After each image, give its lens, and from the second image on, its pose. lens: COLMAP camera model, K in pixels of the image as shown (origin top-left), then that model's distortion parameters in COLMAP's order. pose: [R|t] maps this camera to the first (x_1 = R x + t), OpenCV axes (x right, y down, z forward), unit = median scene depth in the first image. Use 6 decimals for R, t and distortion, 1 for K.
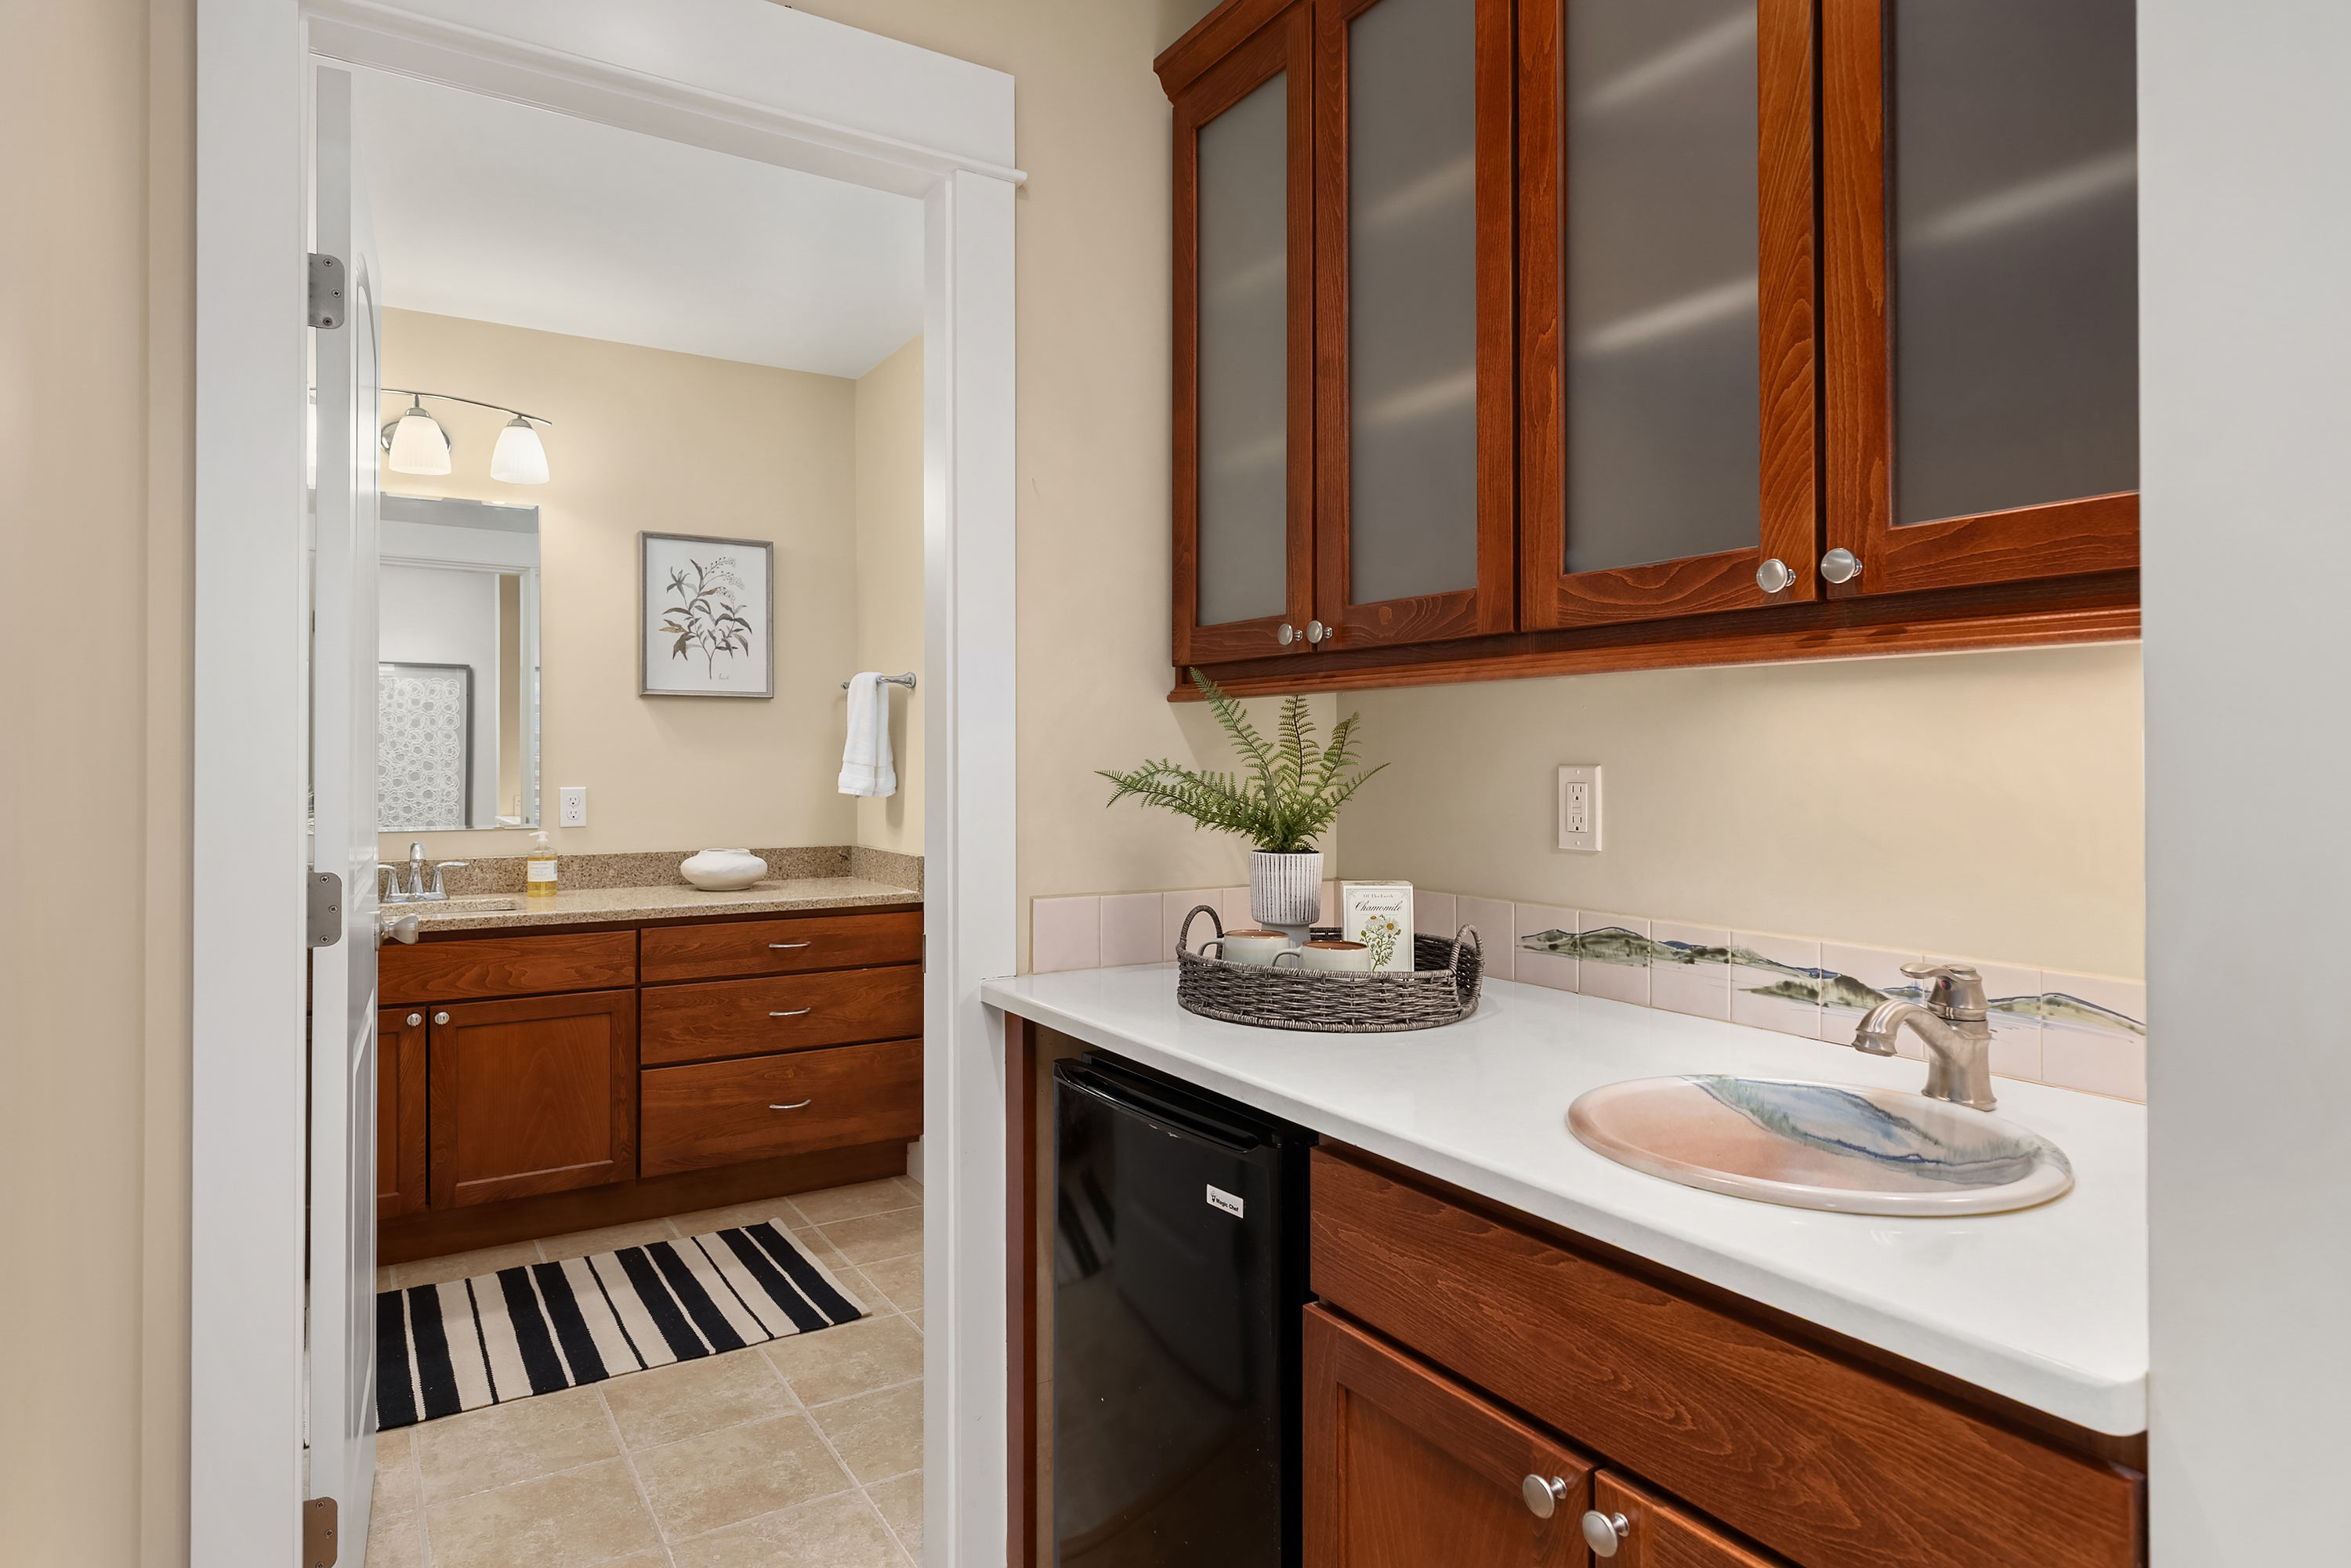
lens RADIAL K [[1339.0, 0, 1174.6], [0, 1339.0, 771.0], [0, 0, 1]] dist [0.000136, 0.000022]
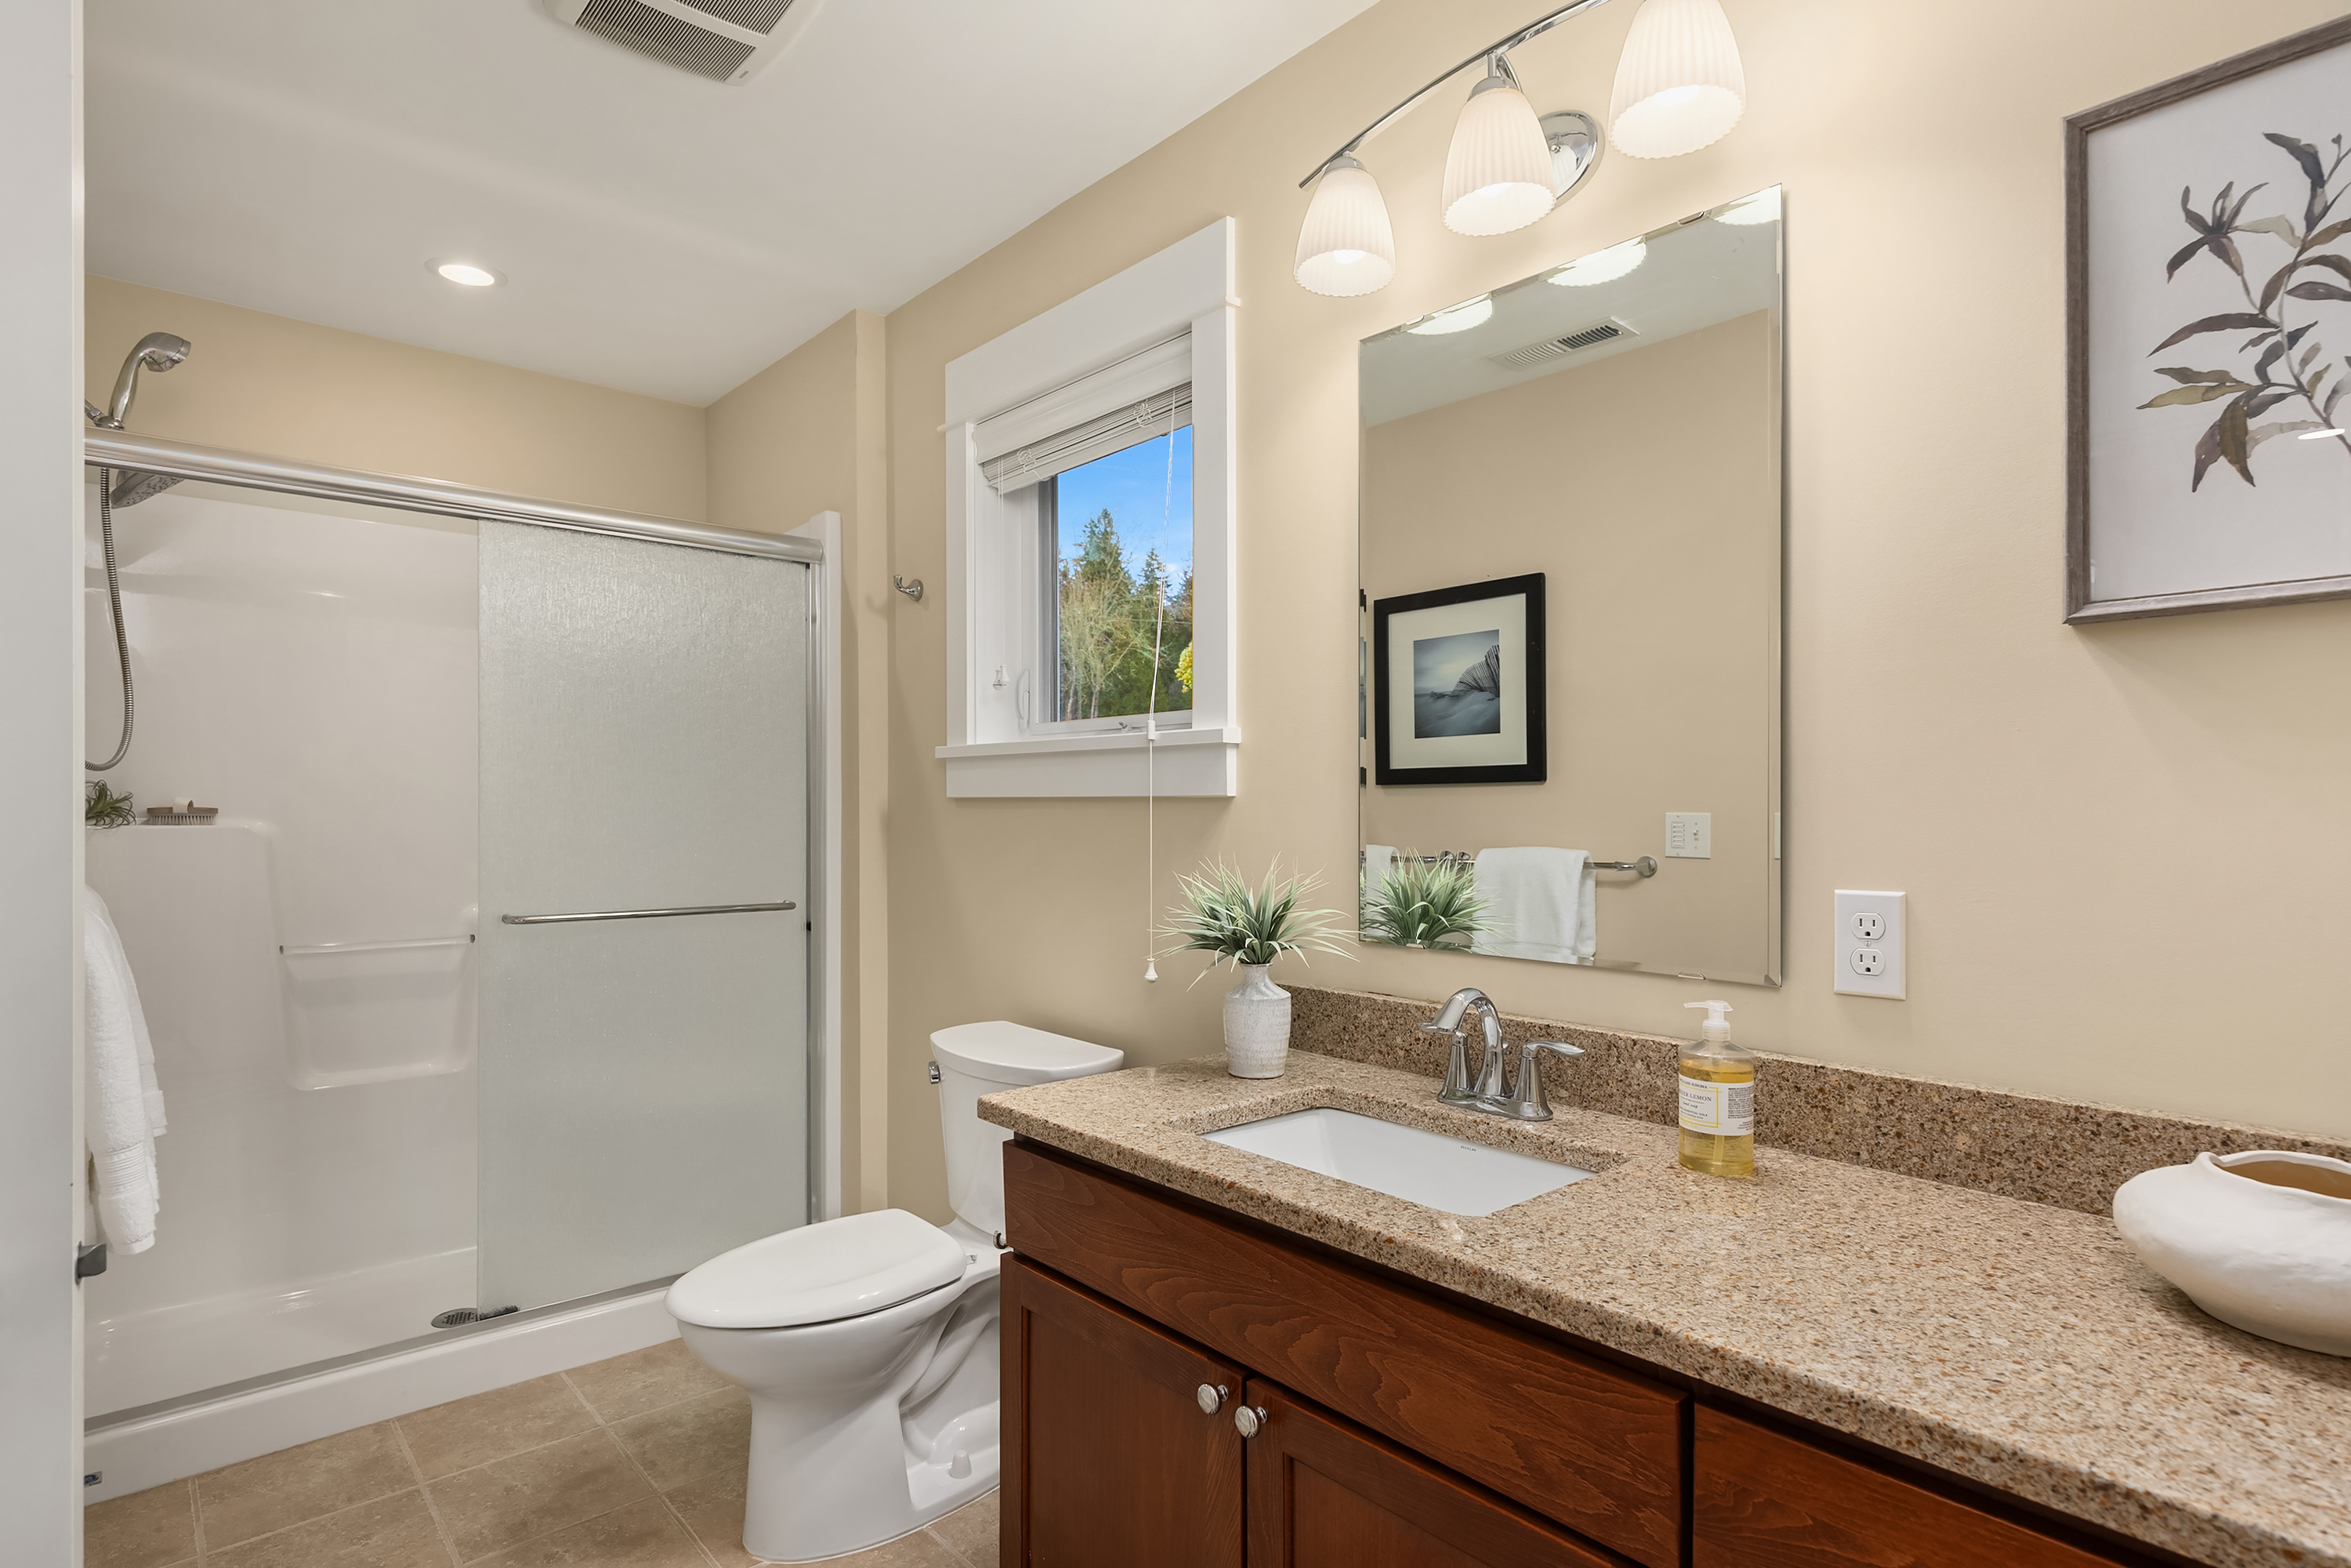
lens RADIAL K [[1225.2, 0, 1173.6], [0, 1225.2, 800.0], [0, 0, 1]] dist [-0.000887, -0.000168]
pose [[0.129258, -0.000169, -0.991611, -0.128995], [-0.008821, 0.999960, -0.001321, -0.010648], [0.991572, 0.008918, 0.129251, 0.739511]]
